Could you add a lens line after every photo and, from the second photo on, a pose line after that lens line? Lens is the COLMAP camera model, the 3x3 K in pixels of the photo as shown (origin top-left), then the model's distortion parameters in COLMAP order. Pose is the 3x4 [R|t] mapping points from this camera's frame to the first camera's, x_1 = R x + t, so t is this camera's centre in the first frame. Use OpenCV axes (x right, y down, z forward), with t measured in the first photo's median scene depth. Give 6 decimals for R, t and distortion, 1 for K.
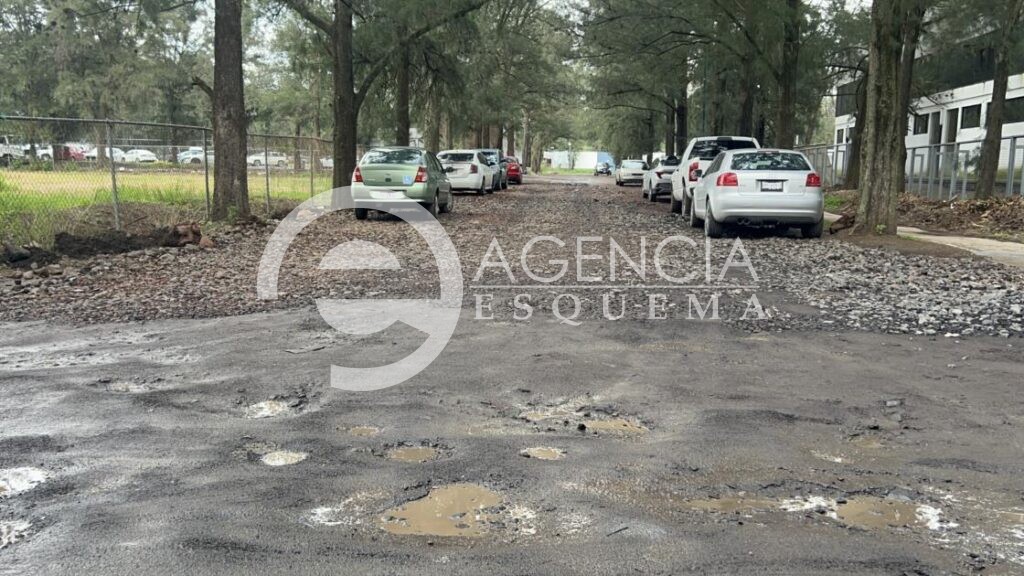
lens RADIAL K [[887.4, 0, 513.4], [0, 887.4, 291.5], [0, 0, 1]] dist [0.061163, -0.070037]
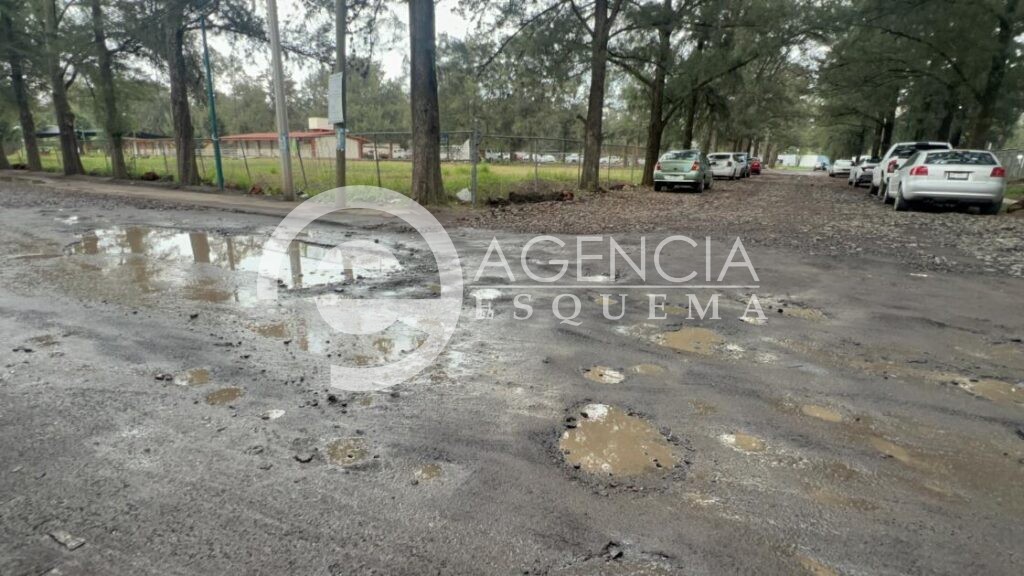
lens RADIAL K [[469.6, 0, 506.0], [0, 469.6, 283.2], [0, 0, 1]] dist [0.000747, 0.000132]
pose [[0.888536, 0.117917, -0.443395, 0.001162], [-0.069260, 0.989807, 0.124436, 0.008065], [0.453549, -0.079856, 0.887647, -0.006738]]
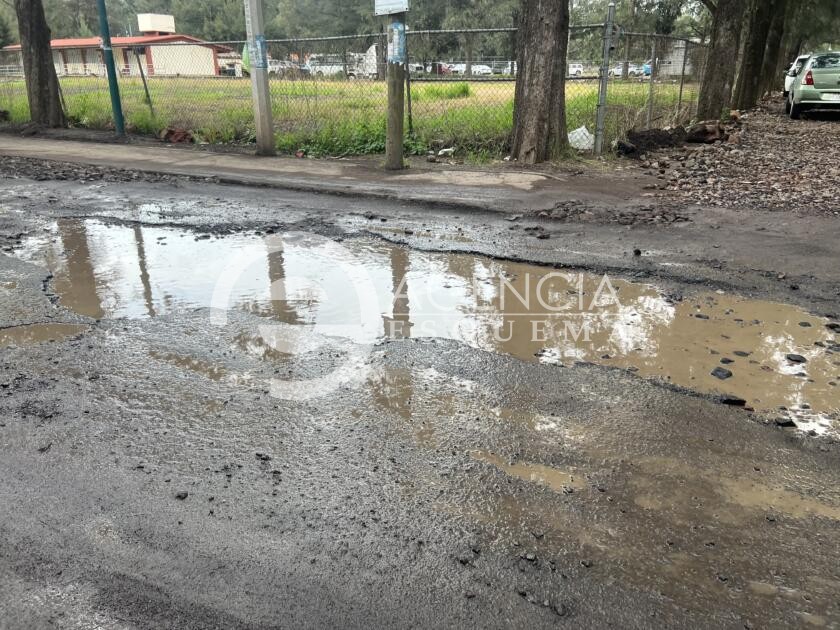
lens RADIAL K [[632.1, 0, 426.0], [0, 632.1, 315.8], [0, 0, 1]] dist [0.040519, -0.036393]
pose [[0.905461, 0.135249, -0.402304, -0.279257], [-0.043434, 0.972420, 0.229158, -0.002319], [0.422202, -0.190020, 0.886362, 0.016530]]
